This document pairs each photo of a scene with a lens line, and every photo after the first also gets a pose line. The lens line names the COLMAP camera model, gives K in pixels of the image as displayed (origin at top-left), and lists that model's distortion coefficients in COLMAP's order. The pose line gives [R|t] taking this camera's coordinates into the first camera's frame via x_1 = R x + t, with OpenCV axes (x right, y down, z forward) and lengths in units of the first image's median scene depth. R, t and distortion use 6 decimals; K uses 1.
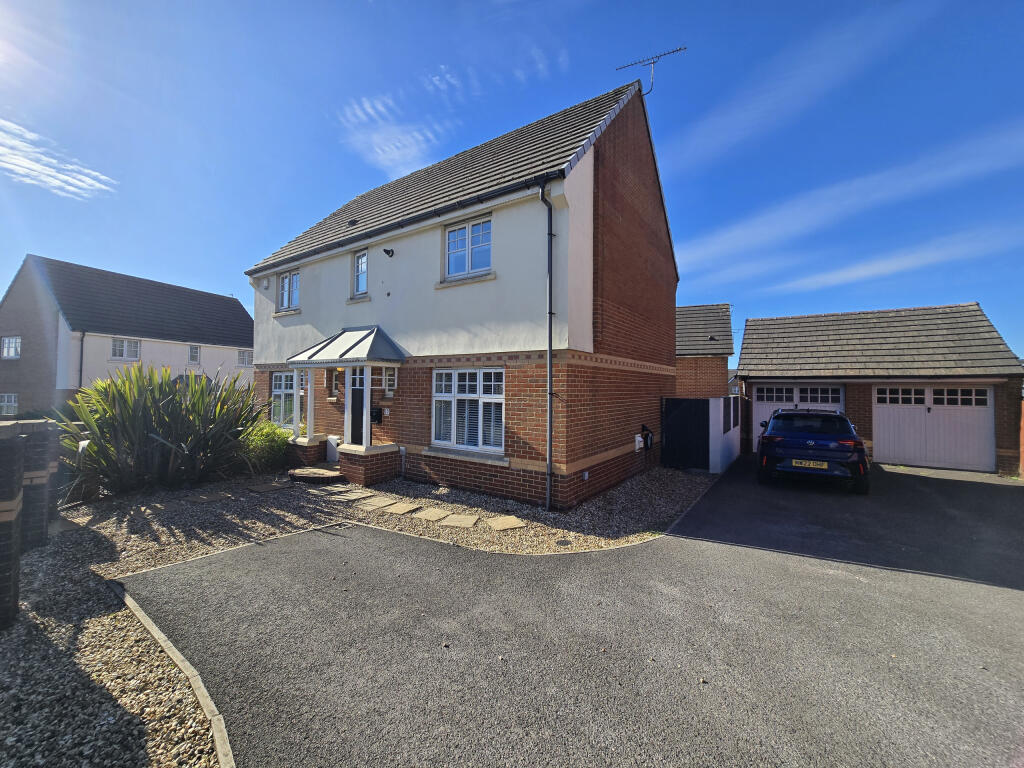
lens RADIAL K [[418.5, 0, 509.5], [0, 418.5, 385.1], [0, 0, 1]] dist [-0.003666, -0.000577]
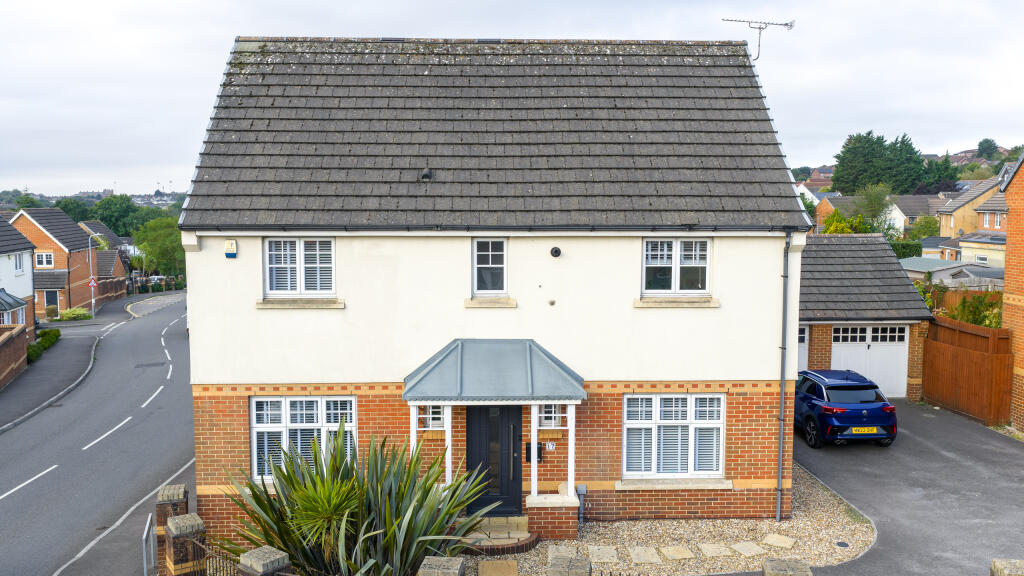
lens RADIAL K [[848.5, 0, 516.1], [0, 848.5, 285.7], [0, 0, 1]] dist [-0.002759, -0.000748]
pose [[0.801569, -0.064866, 0.594373, -1.463326], [0.005590, 0.994867, 0.101035, -0.462974], [-0.597876, -0.077664, 0.797818, -0.287184]]
